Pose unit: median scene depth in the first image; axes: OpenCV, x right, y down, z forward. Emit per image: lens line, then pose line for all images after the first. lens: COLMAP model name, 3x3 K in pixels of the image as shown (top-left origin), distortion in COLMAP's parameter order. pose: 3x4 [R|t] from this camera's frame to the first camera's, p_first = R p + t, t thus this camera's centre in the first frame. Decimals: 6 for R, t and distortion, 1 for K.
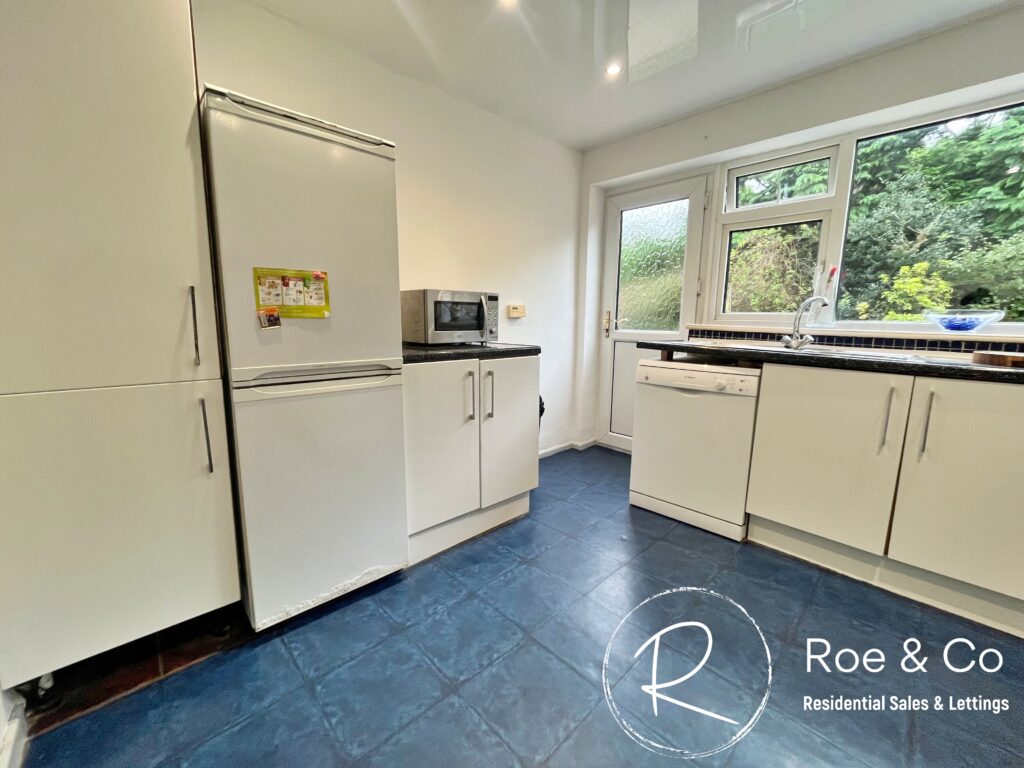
lens RADIAL K [[413.6, 0, 513.7], [0, 413.6, 383.8], [0, 0, 1]] dist [-0.001395, -0.000007]
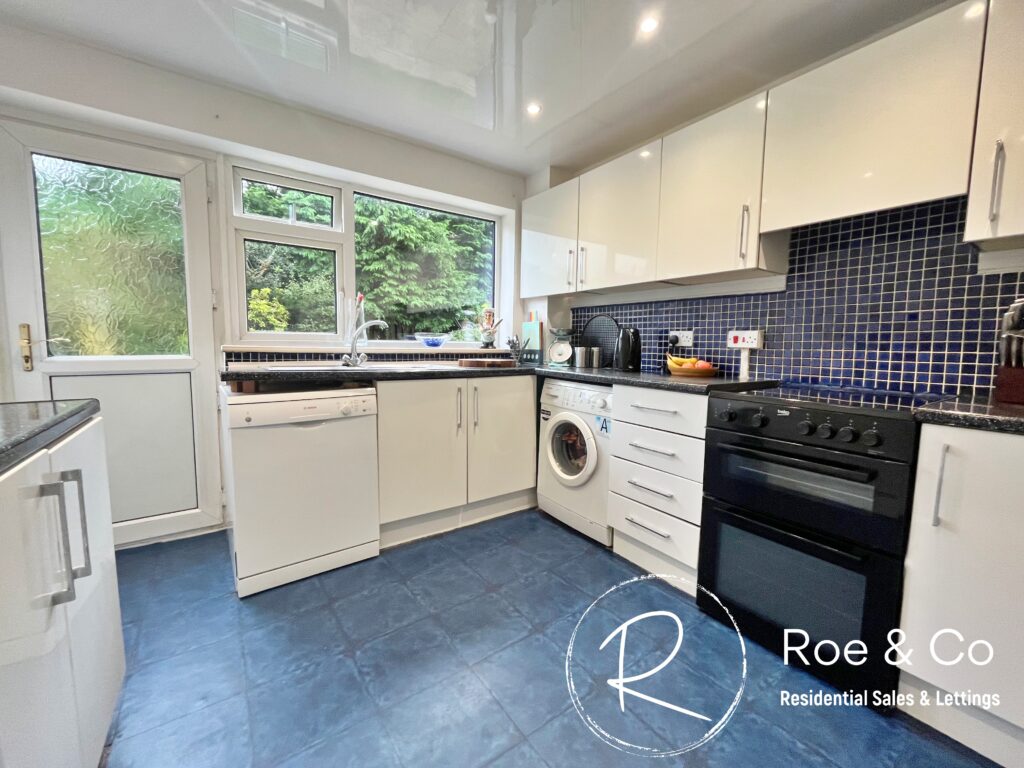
lens RADIAL K [[413.6, 0, 510.3], [0, 413.6, 382.4], [0, 0, 1]] dist [-0.001395, -0.000007]
pose [[0.149032, -0.110552, 0.982633, -0.331690], [0.144212, 0.985536, 0.089007, -0.077989], [-0.978260, 0.128443, 0.162819, 0.407910]]
